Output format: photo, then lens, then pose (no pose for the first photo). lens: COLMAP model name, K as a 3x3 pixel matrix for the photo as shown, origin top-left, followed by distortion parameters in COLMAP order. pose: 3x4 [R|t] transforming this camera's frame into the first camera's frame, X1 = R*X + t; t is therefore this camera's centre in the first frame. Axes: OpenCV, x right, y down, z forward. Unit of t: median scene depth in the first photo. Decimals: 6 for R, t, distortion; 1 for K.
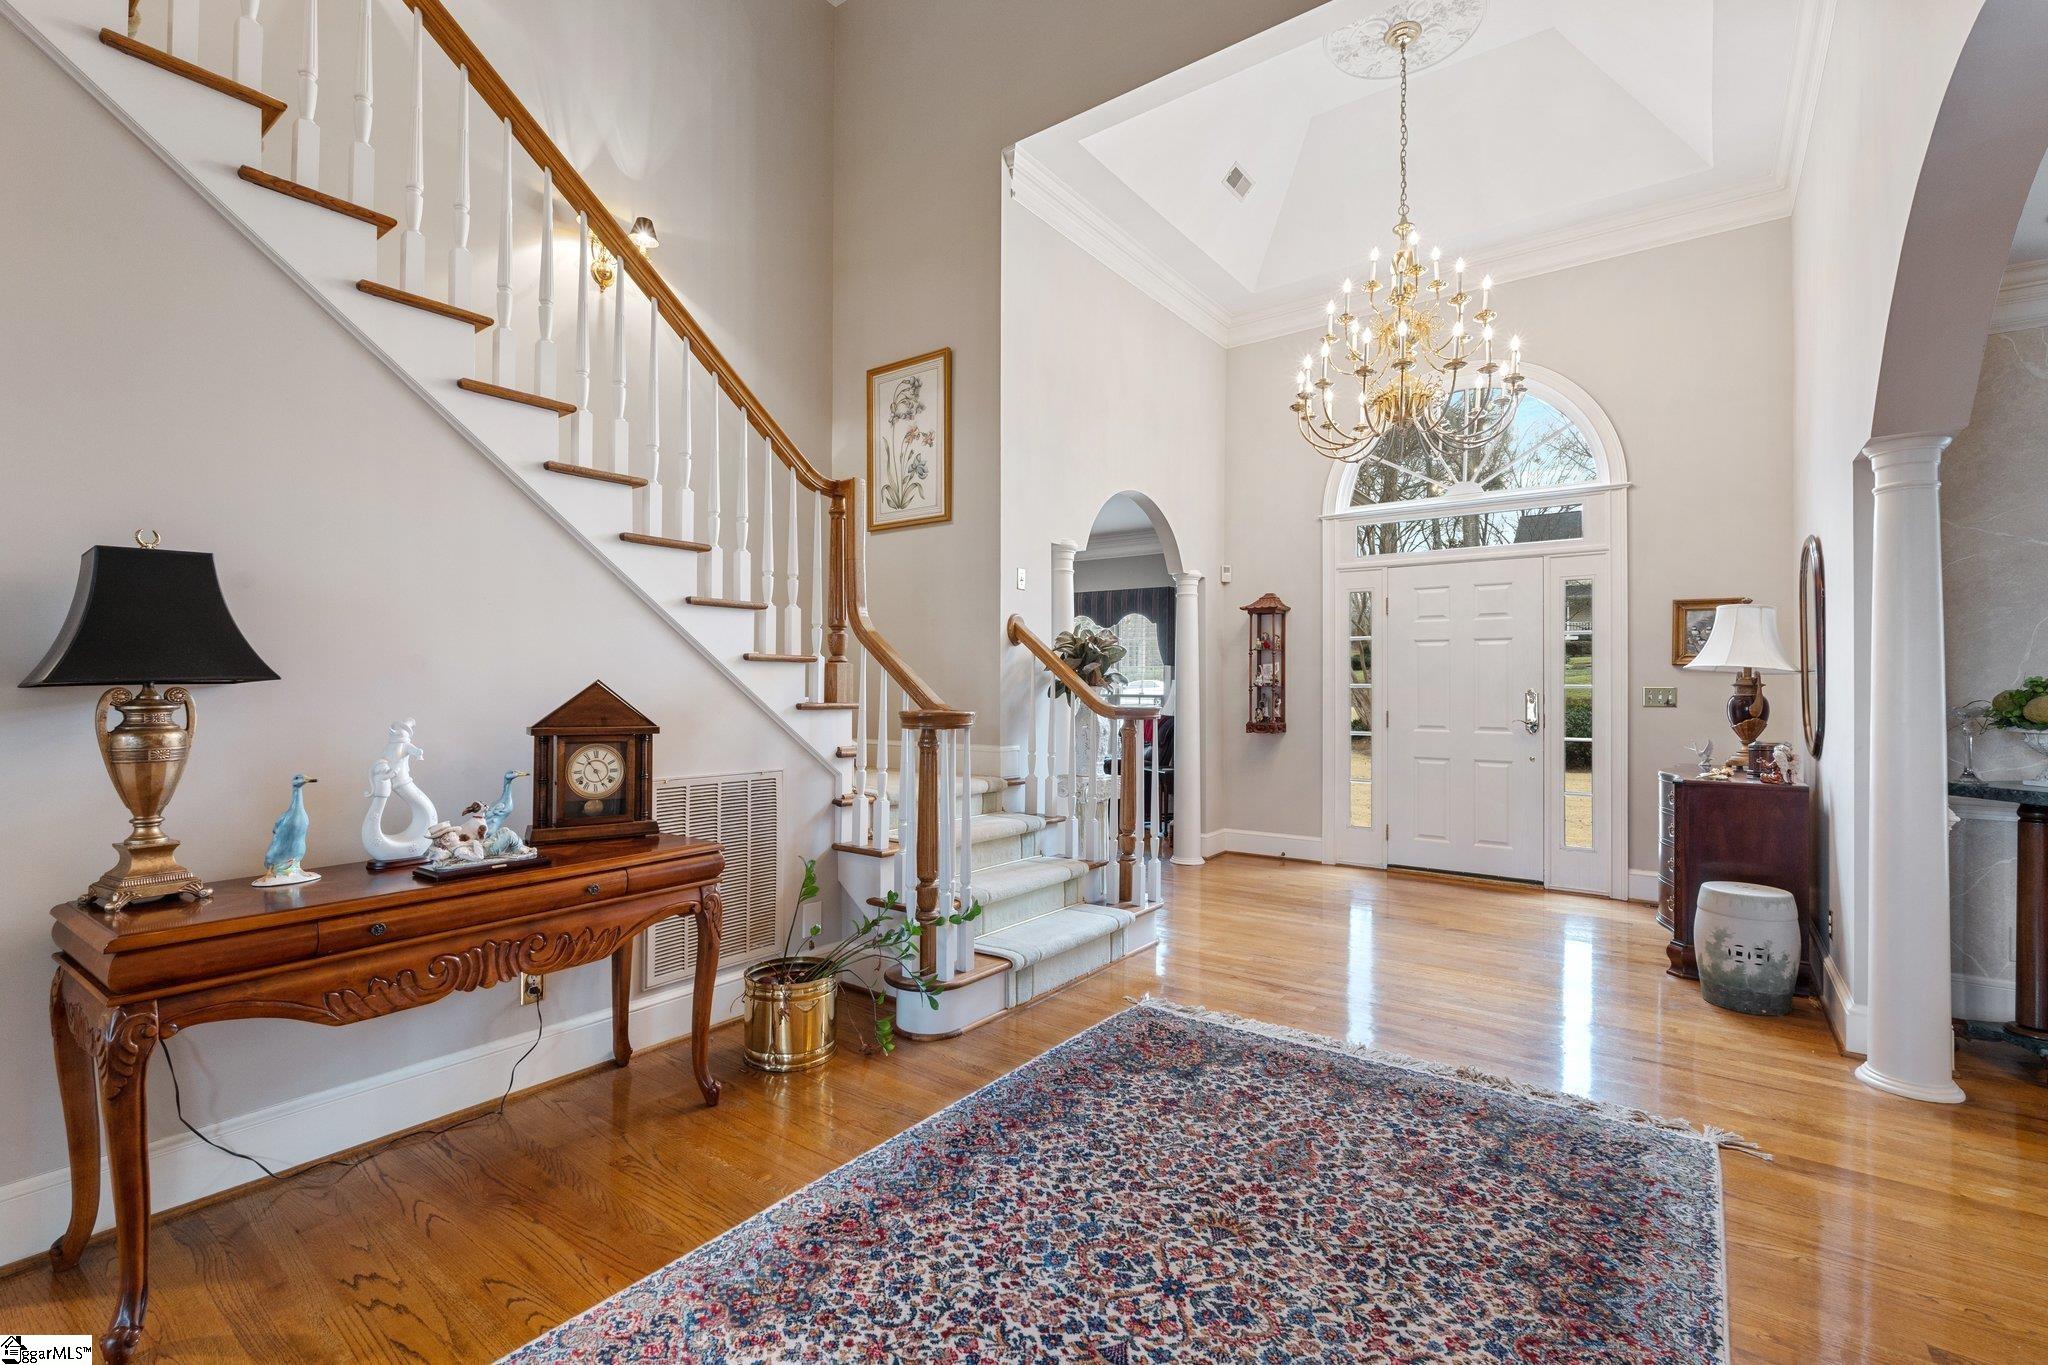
lens RADIAL K [[900.0, 0, 1022.5], [0, 900.0, 685.5], [0, 0, 1]] dist [-0.005981, -0.000543]
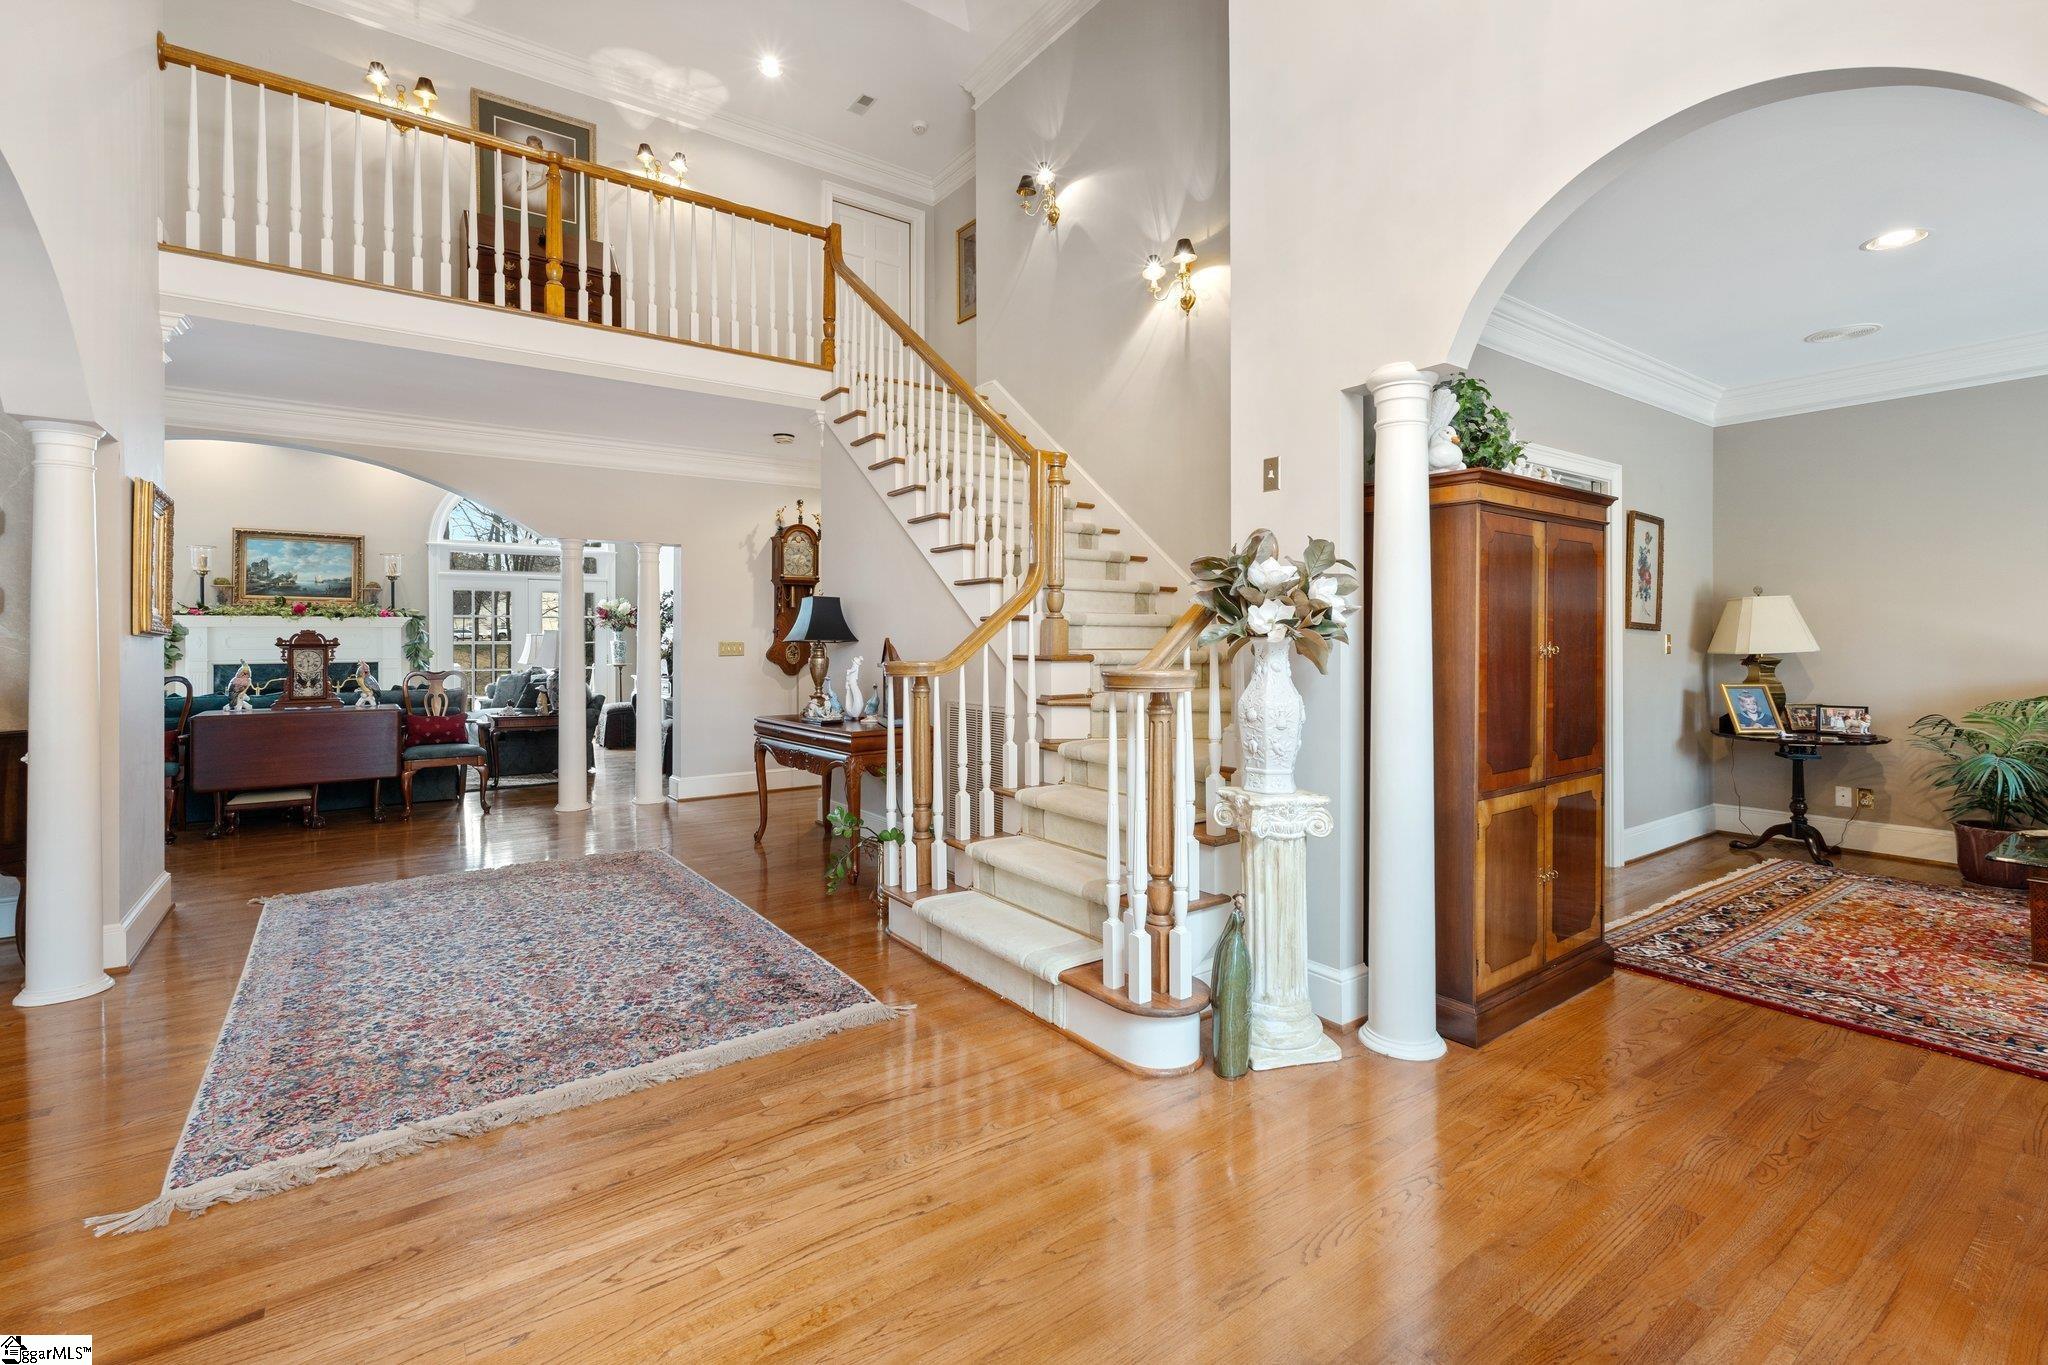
lens RADIAL K [[900.0, 0, 1019.6], [0, 900.0, 660.8], [0, 0, 1]] dist [-0.005981, -0.000543]
pose [[-0.295765, 0.012402, -0.955180, 1.306126], [0.005899, 0.999920, 0.011156, 0.021336], [0.955243, -0.002335, -0.295814, 1.976567]]
